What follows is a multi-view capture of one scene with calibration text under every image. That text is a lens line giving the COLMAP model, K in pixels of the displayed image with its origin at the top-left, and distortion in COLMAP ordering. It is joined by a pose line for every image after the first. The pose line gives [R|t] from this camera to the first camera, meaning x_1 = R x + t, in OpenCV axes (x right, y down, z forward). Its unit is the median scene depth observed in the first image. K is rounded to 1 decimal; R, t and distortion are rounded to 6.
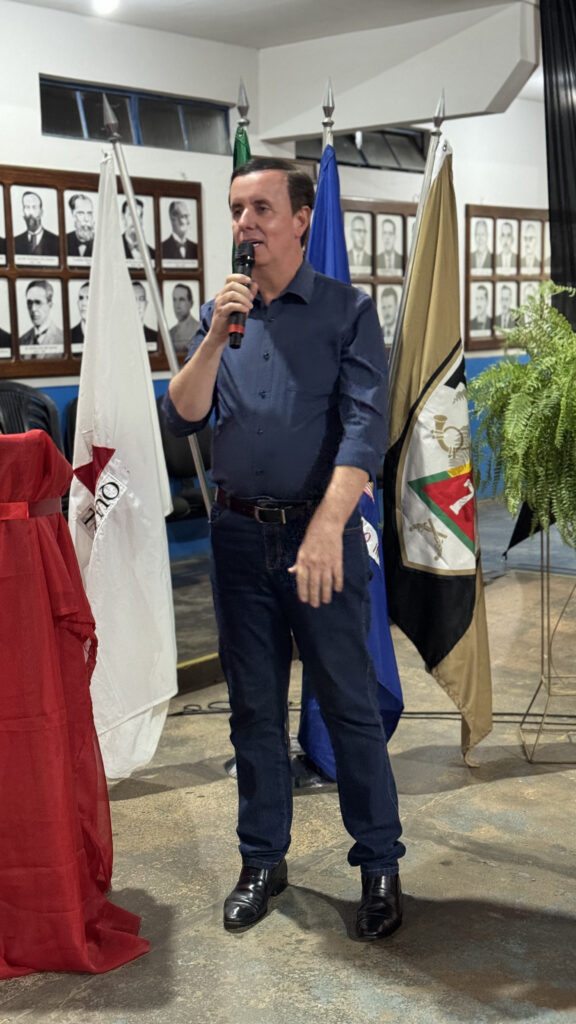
lens RADIAL K [[1433.5, 0, 288.0], [0, 1433.5, 512.0], [0, 0, 1]] dist [0.143878, -0.040077]
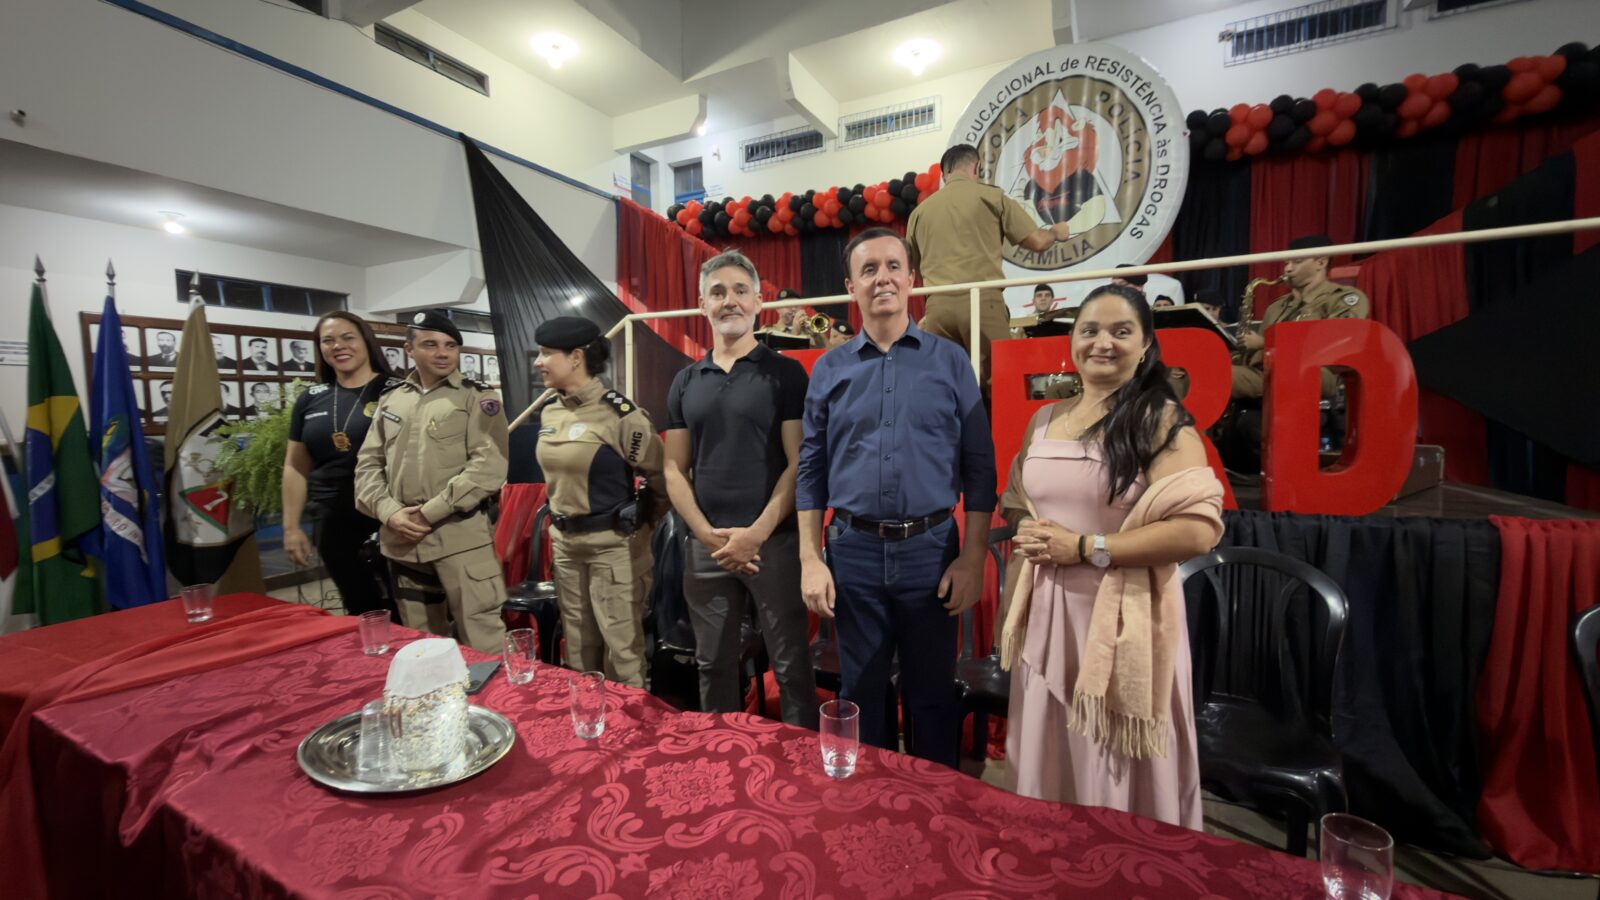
lens RADIAL K [[629.6, 0, 800.0], [0, 629.6, 450.0], [0, 0, 1]] dist [0.013926, 0.000017]
pose [[0.967316, -0.014710, 0.253146, 0.344898], [0.032070, 0.997397, -0.064588, 0.001040], [-0.251537, 0.070595, 0.965270, 0.045425]]
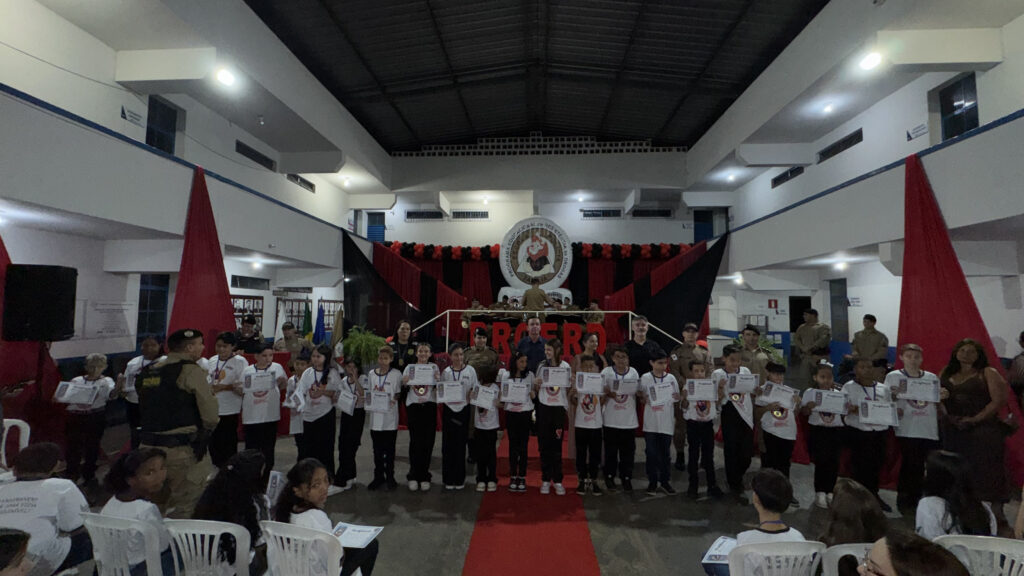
lens RADIAL K [[399.1, 0, 512.0], [0, 399.1, 288.0], [0, 0, 1]] dist [0.000558, 0.000016]
pose [[0.794758, 0.066724, 0.603248, -0.203182], [0.055177, 0.981879, -0.181297, 0.020963], [-0.604413, 0.177372, 0.776675, -0.481058]]
